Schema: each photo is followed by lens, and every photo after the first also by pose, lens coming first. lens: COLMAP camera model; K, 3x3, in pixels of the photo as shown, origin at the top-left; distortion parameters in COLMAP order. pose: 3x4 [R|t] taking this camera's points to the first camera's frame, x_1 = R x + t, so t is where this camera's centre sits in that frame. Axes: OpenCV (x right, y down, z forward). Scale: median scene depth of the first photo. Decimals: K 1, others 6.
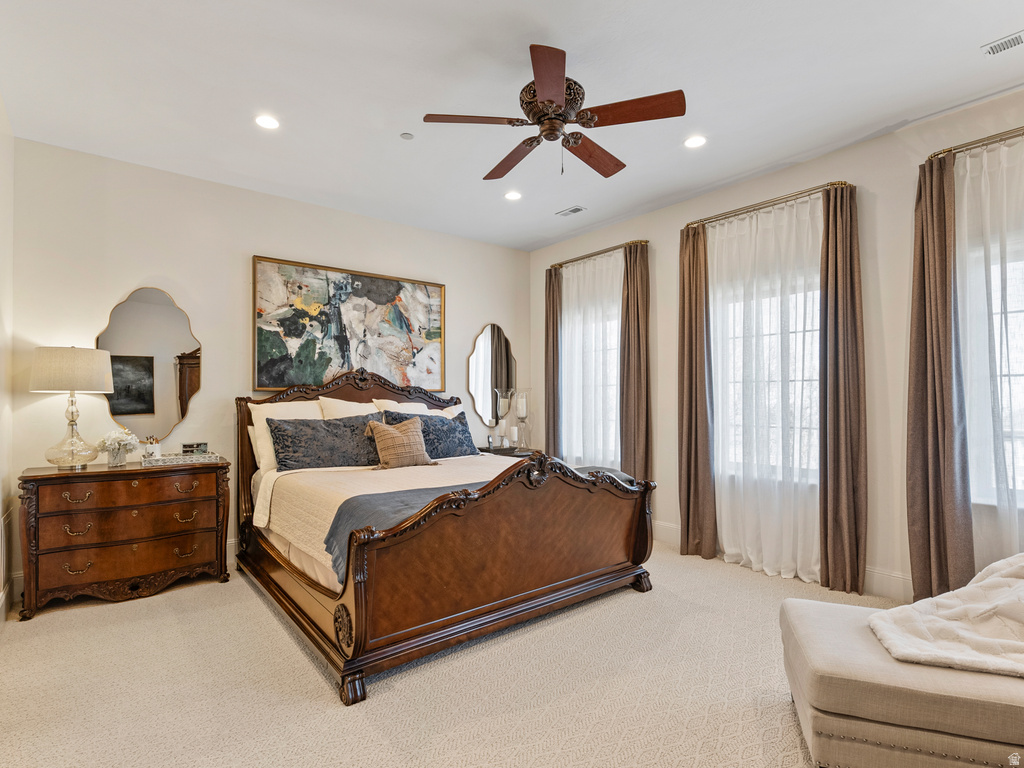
lens RADIAL K [[522.8, 0, 511.3], [0, 522.8, 386.2], [0, 0, 1]] dist [0.003179, 0.000526]
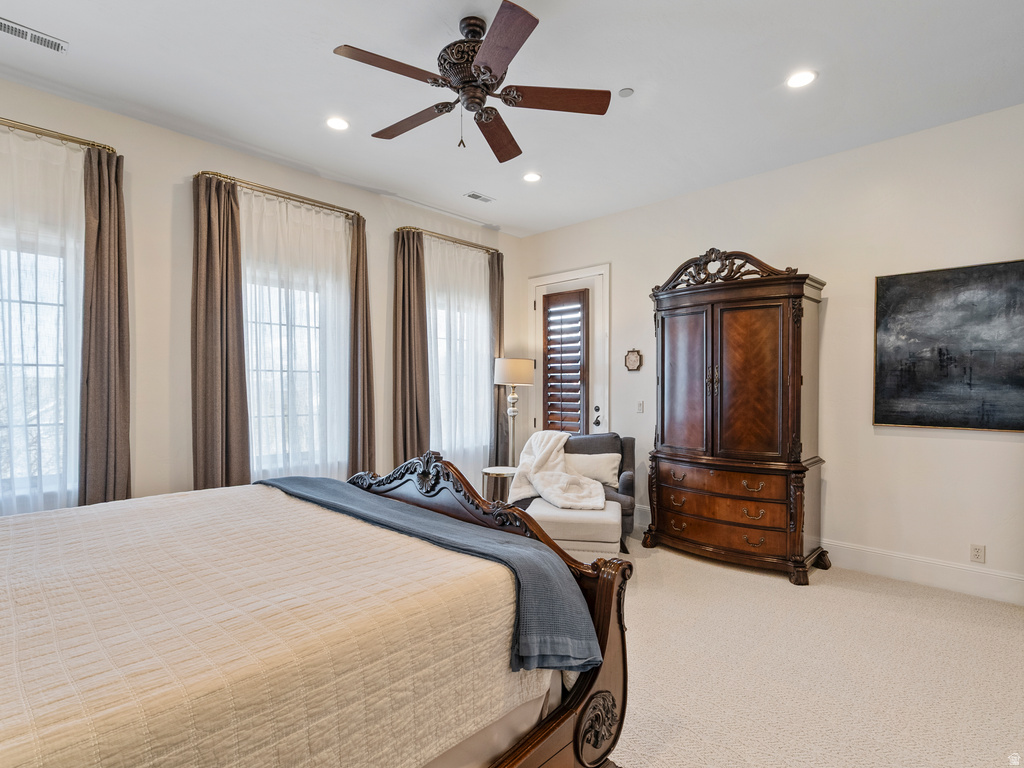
lens RADIAL K [[522.8, 0, 510.9], [0, 522.8, 388.0], [0, 0, 1]] dist [0.003179, 0.000526]
pose [[-0.140412, -0.004991, 0.990081, -0.555105], [-0.021859, 0.999759, 0.001940, 0.011229], [-0.989852, -0.021370, -0.140487, 0.688639]]
